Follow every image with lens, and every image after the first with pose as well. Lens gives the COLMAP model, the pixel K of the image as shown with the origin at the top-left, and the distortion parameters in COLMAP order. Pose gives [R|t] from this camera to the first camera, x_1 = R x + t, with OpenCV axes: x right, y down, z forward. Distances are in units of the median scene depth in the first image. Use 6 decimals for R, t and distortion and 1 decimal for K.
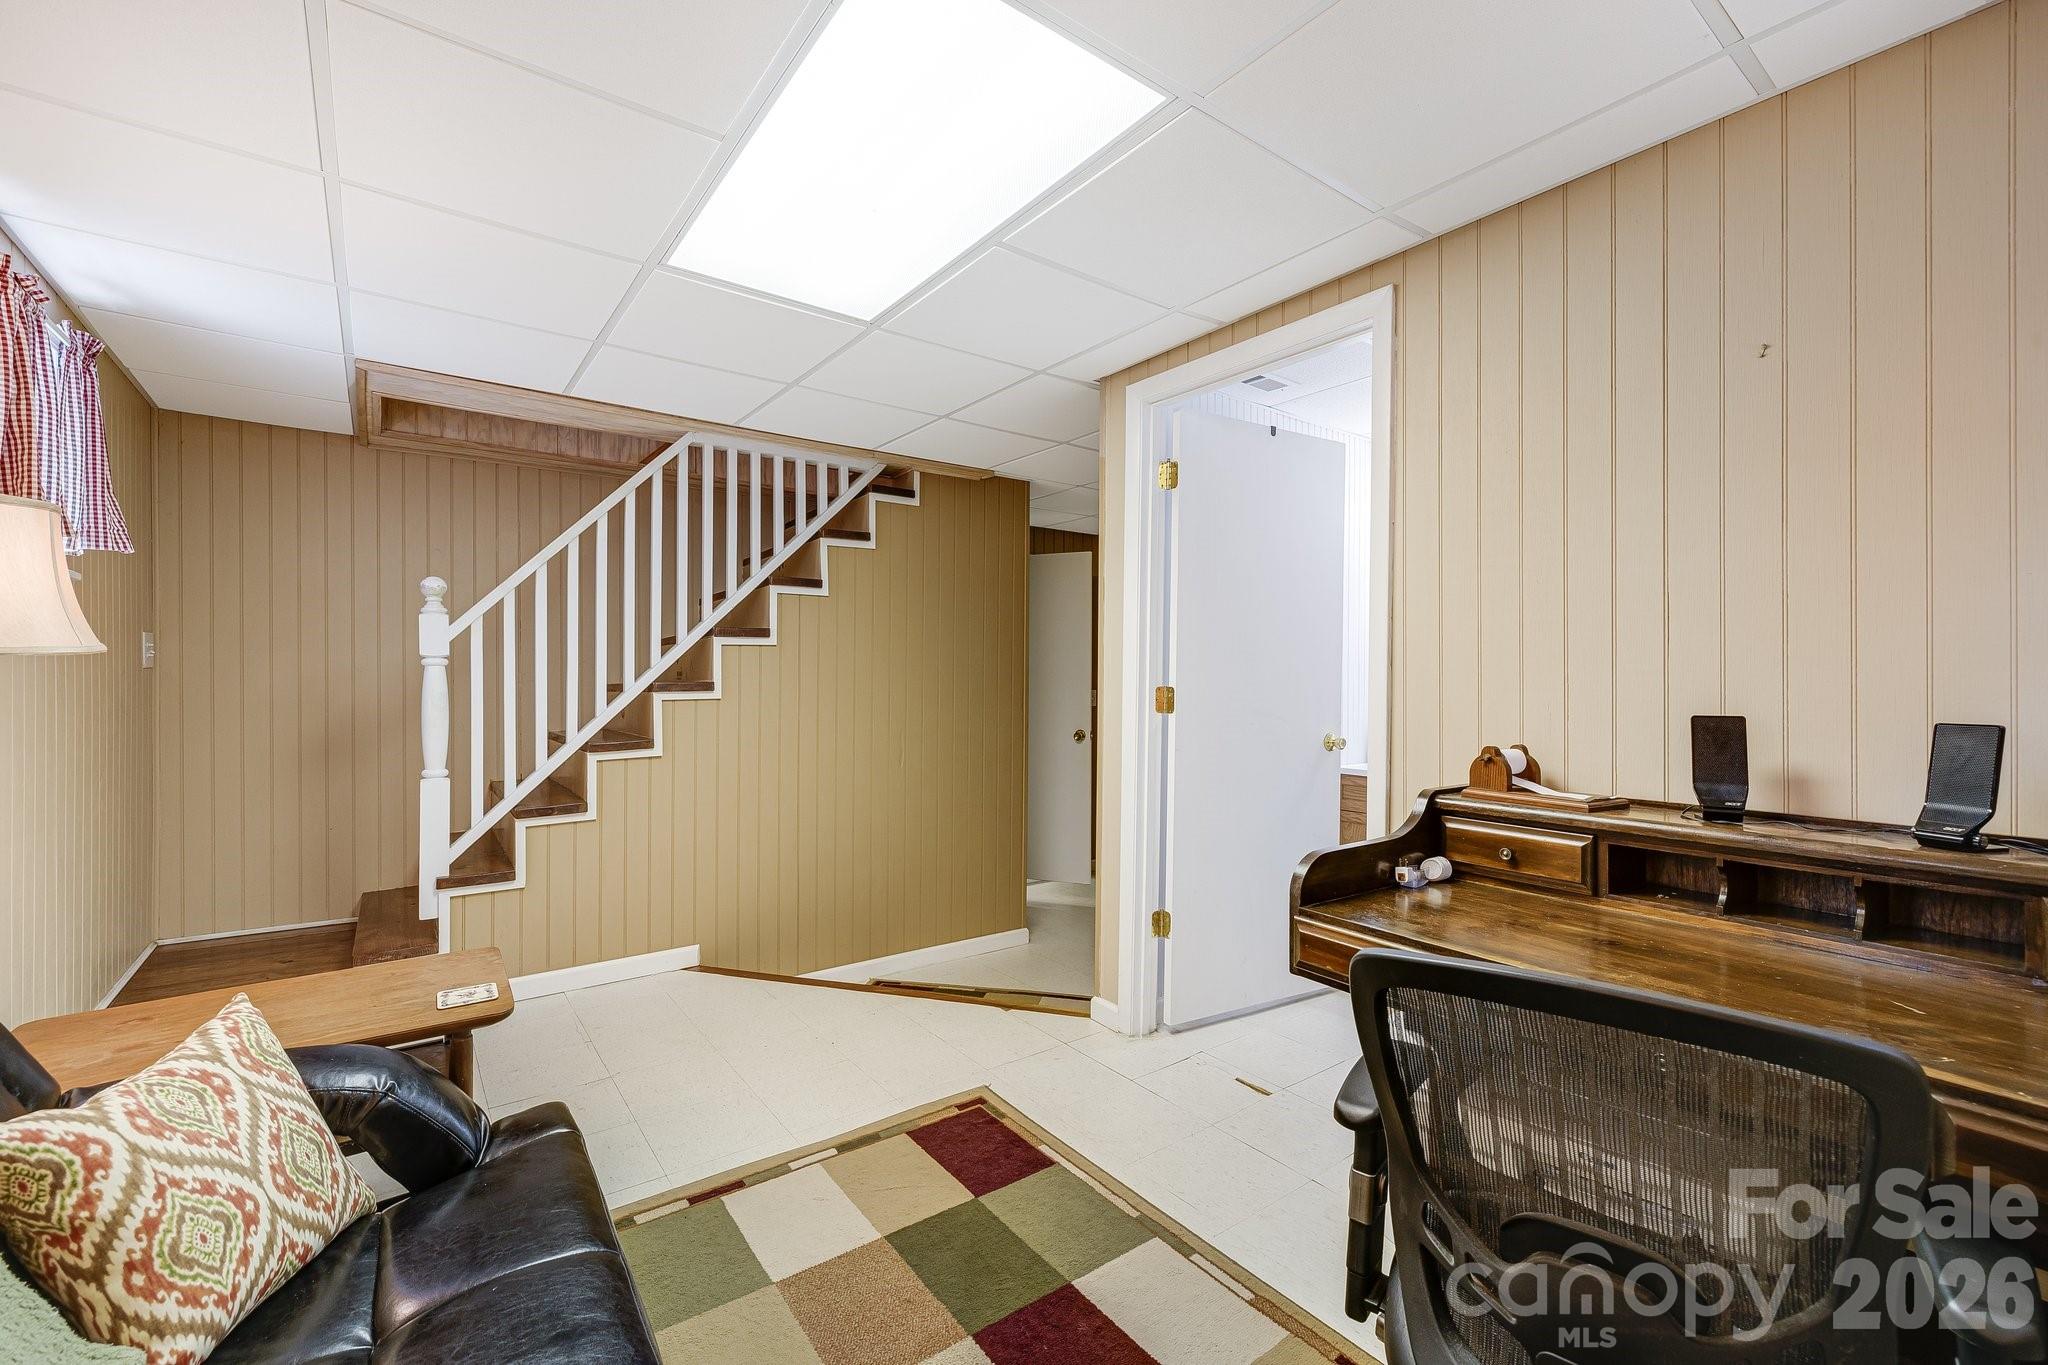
lens RADIAL K [[844.1, 0, 1020.3], [0, 844.1, 674.2], [0, 0, 1]] dist [-0.000912, -0.000008]
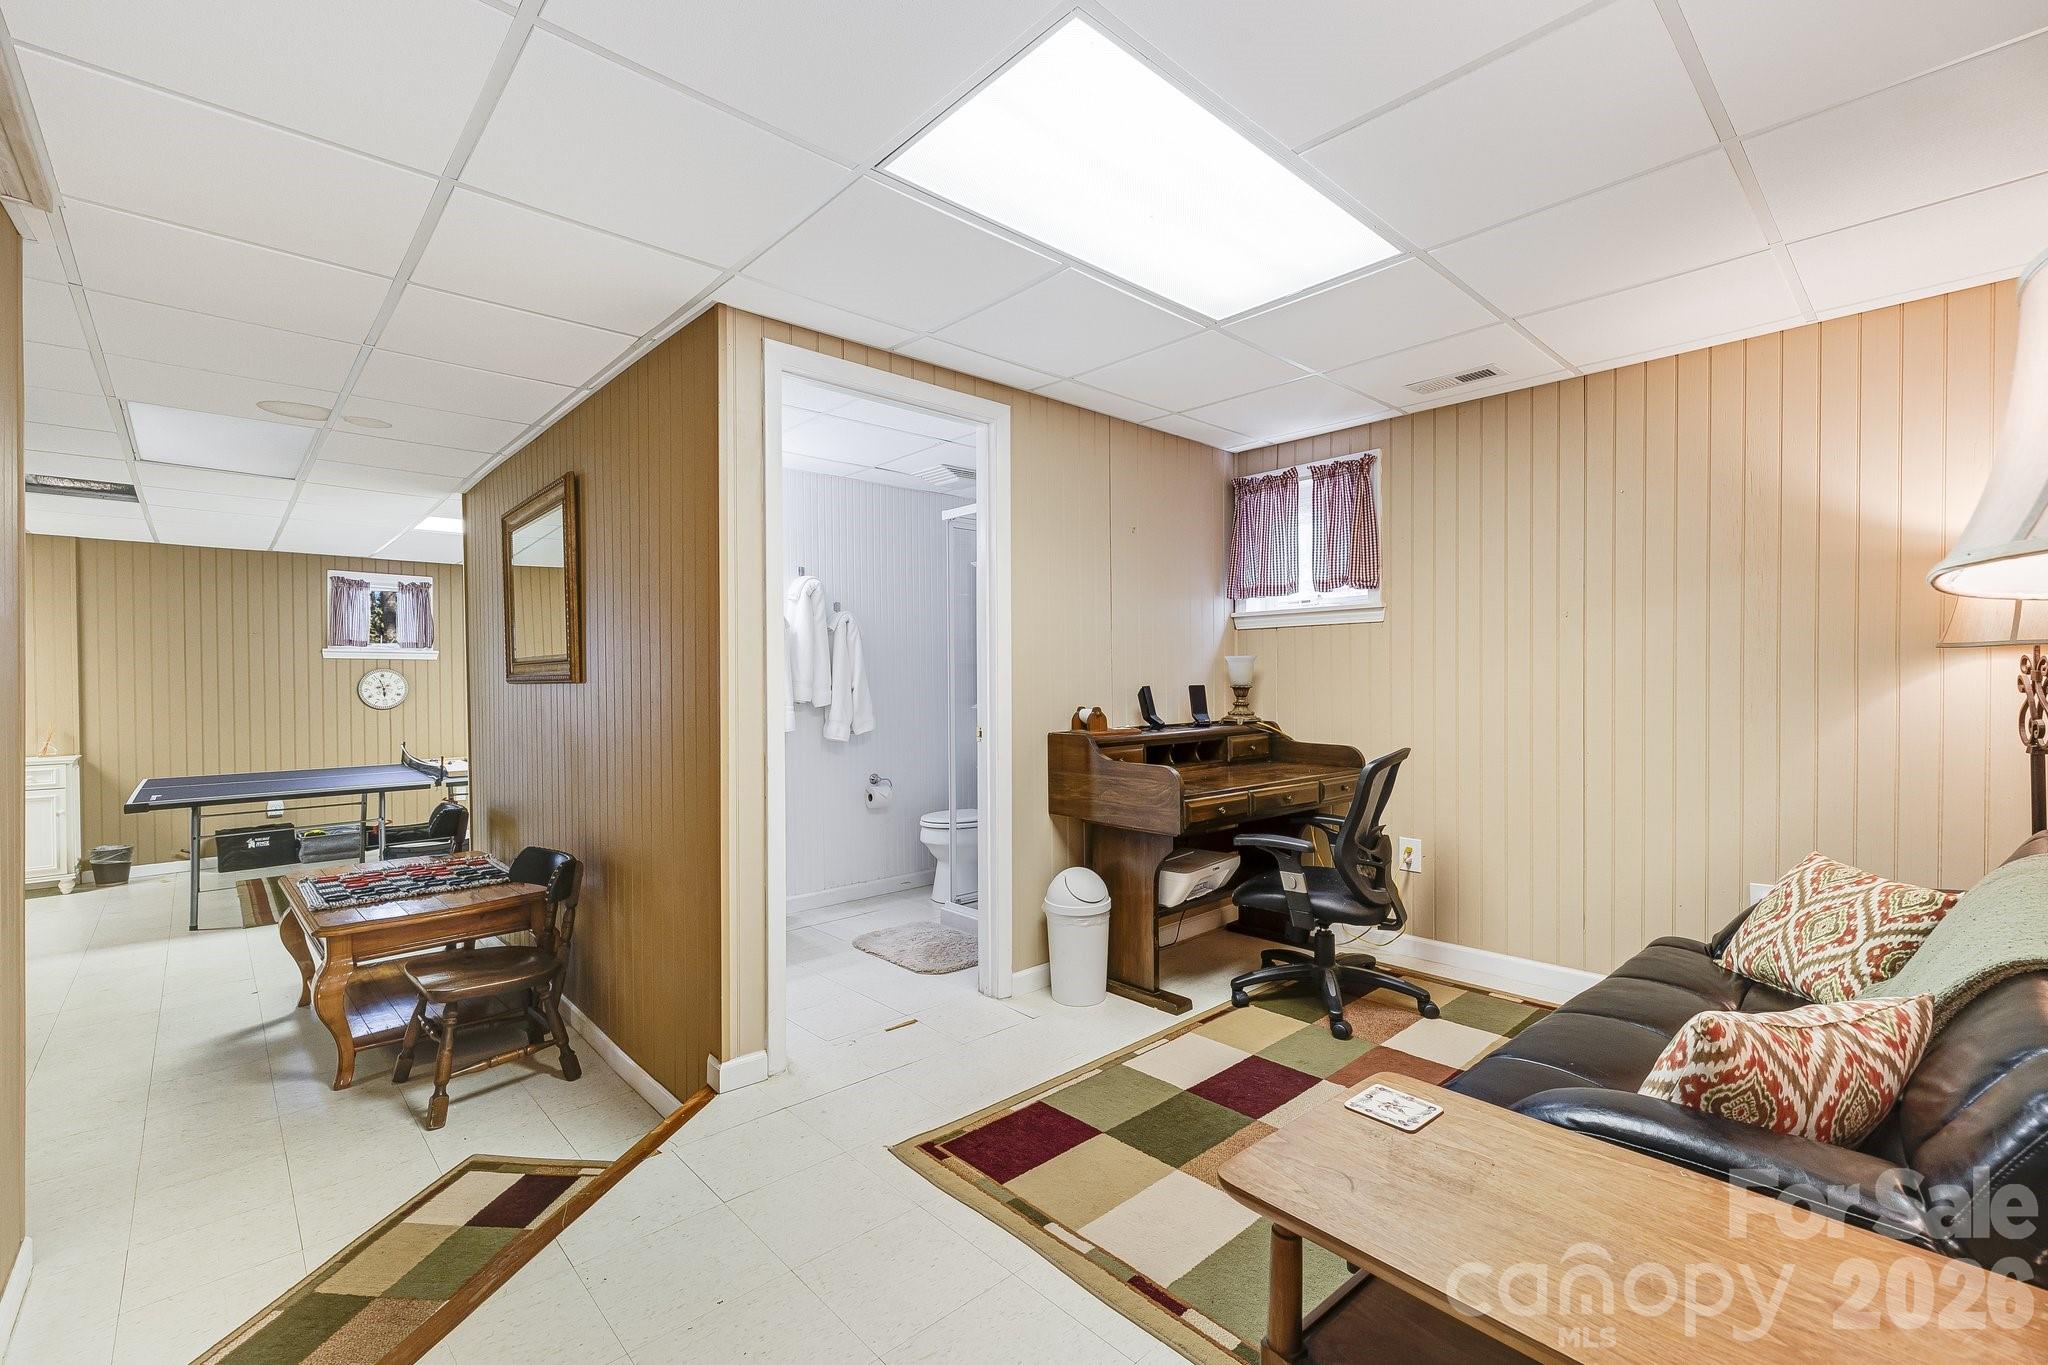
lens RADIAL K [[881.8, 0, 1021.8], [0, 881.8, 687.9], [0, 0, 1]] dist [0.002114, 0.000082]
pose [[-0.099970, -0.012697, 0.994909, -1.201811], [0.003827, 0.999906, 0.013145, 0.014726], [-0.994983, 0.005122, -0.099912, 1.225002]]
